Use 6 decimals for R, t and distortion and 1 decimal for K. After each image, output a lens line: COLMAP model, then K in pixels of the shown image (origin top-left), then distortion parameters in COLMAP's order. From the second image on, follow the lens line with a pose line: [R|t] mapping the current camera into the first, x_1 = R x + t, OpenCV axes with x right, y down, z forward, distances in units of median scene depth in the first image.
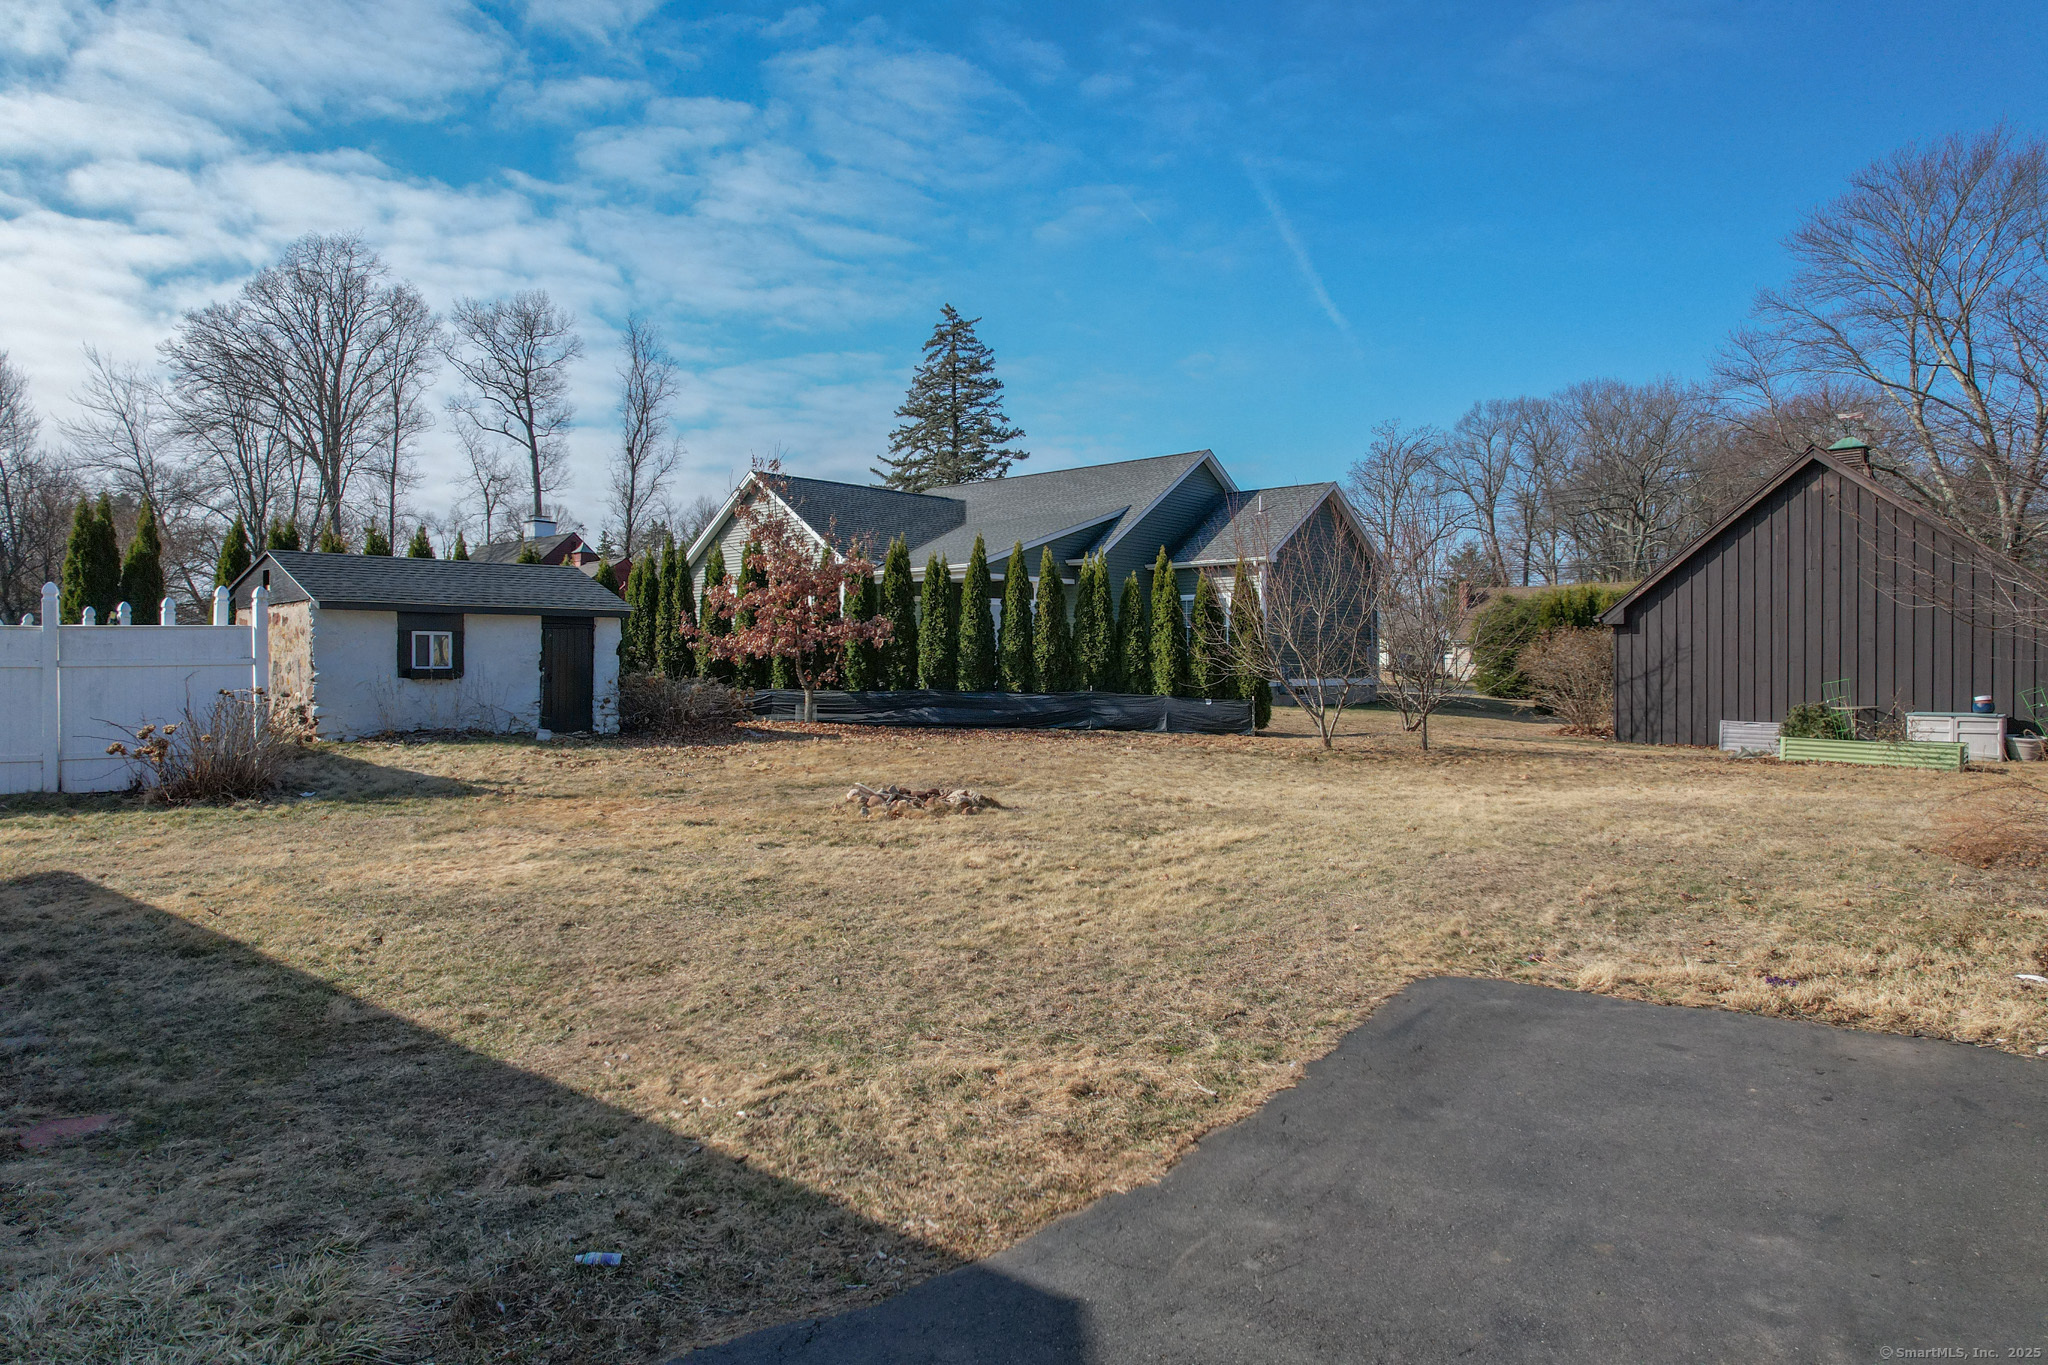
lens RADIAL K [[1308.9, 0, 1004.7], [0, 1308.9, 673.9], [0, 0, 1]] dist [-0.039252, 0.030656]
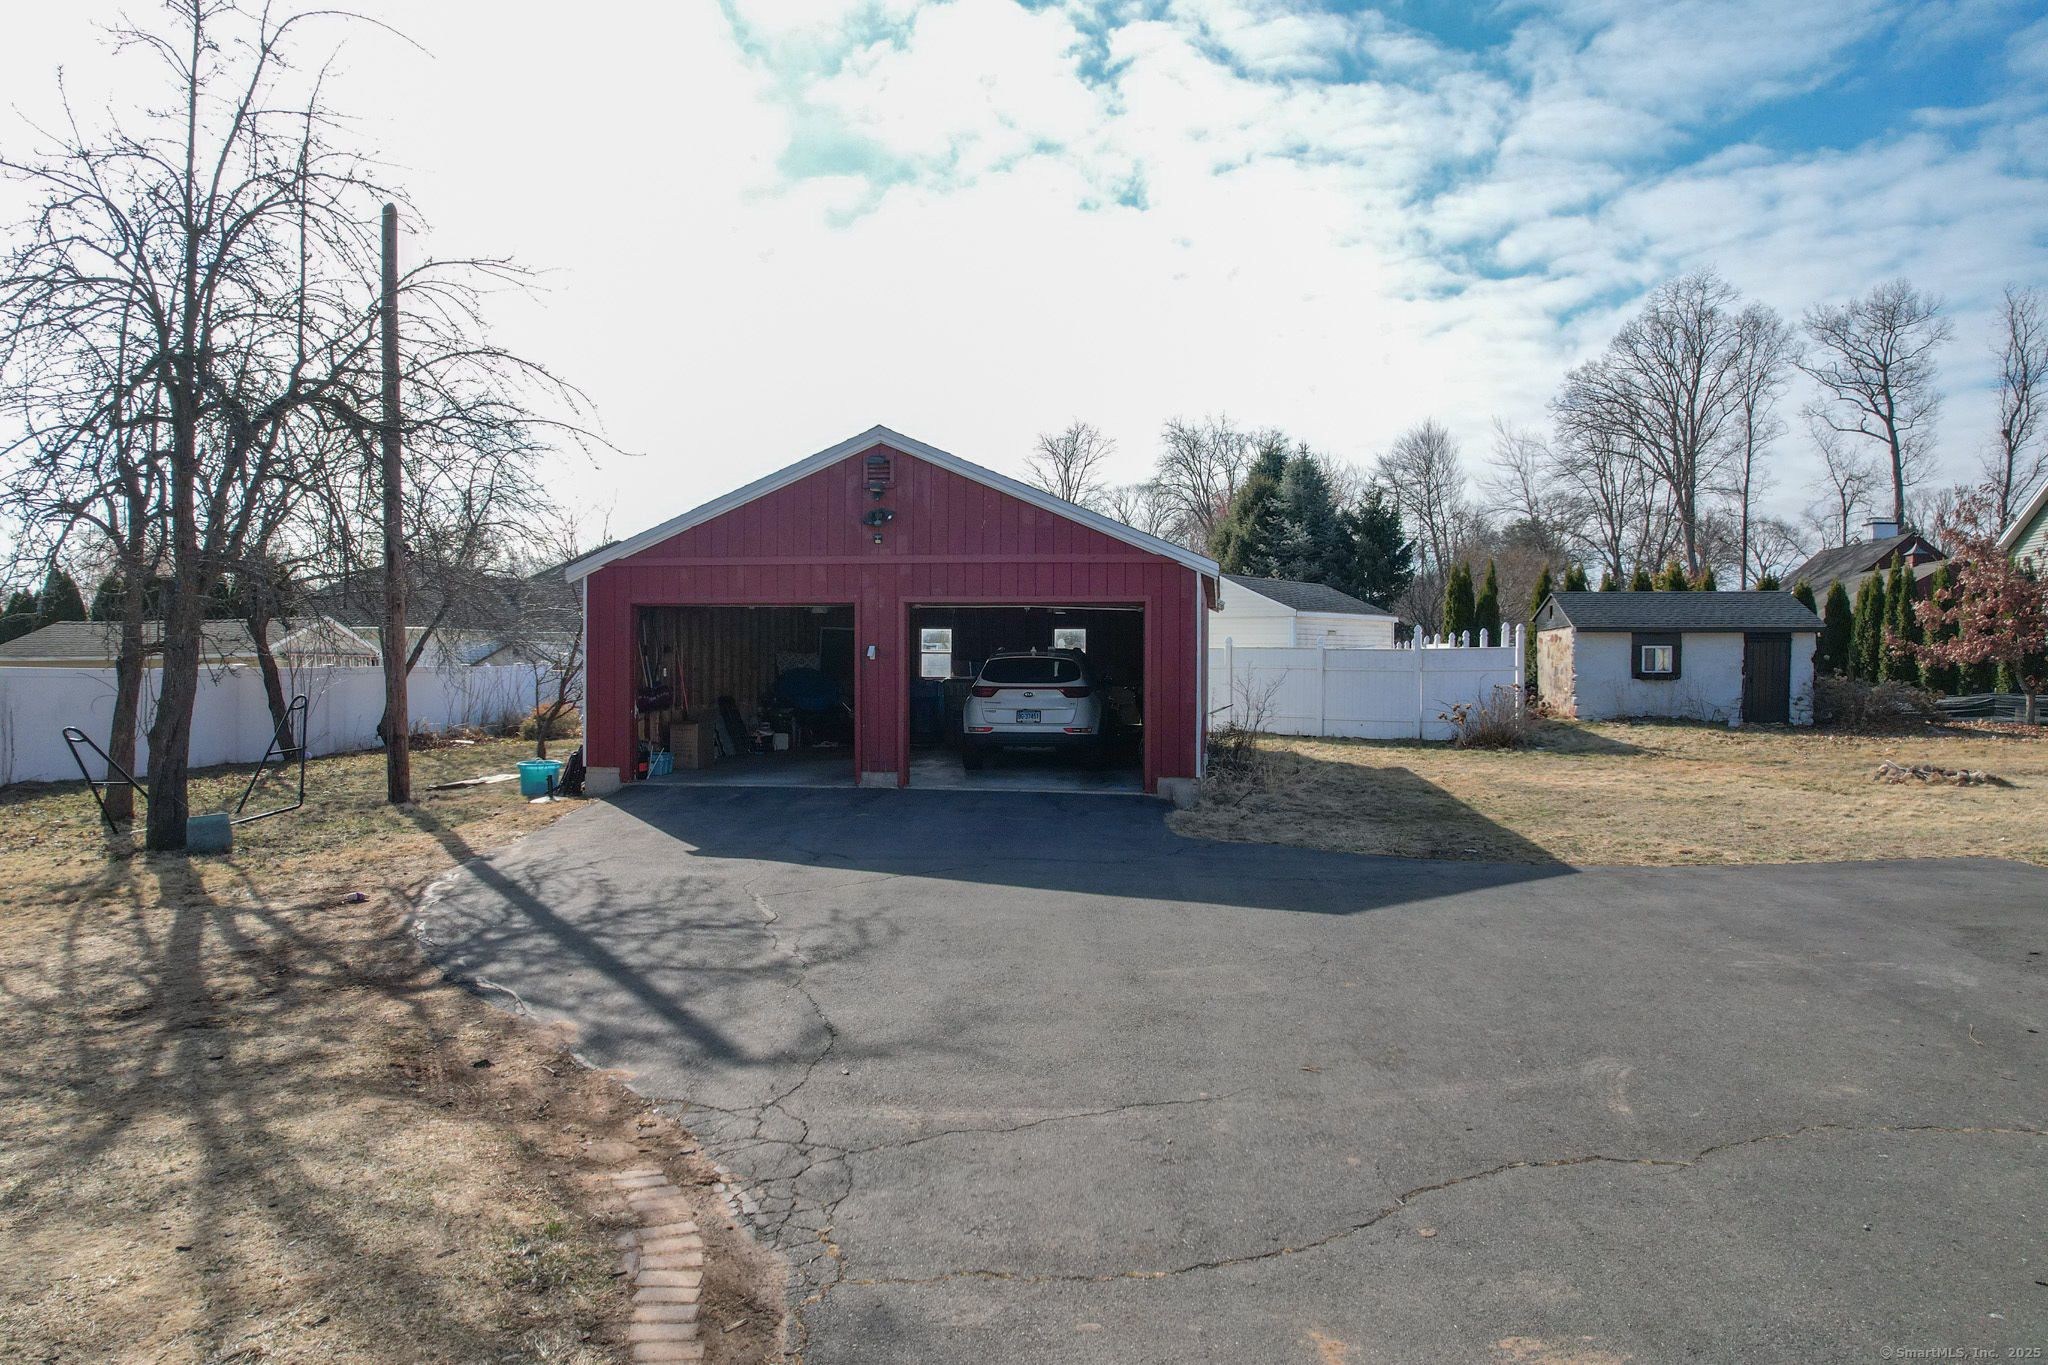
lens RADIAL K [[1308.9, 0, 1029.8], [0, 1308.9, 667.0], [0, 0, 1]] dist [-0.039252, 0.030656]
pose [[0.564040, 0.004218, -0.825737, 0.075718], [-0.007898, 0.999969, -0.000287, -0.000990], [0.825710, 0.006684, 0.564056, -0.078940]]
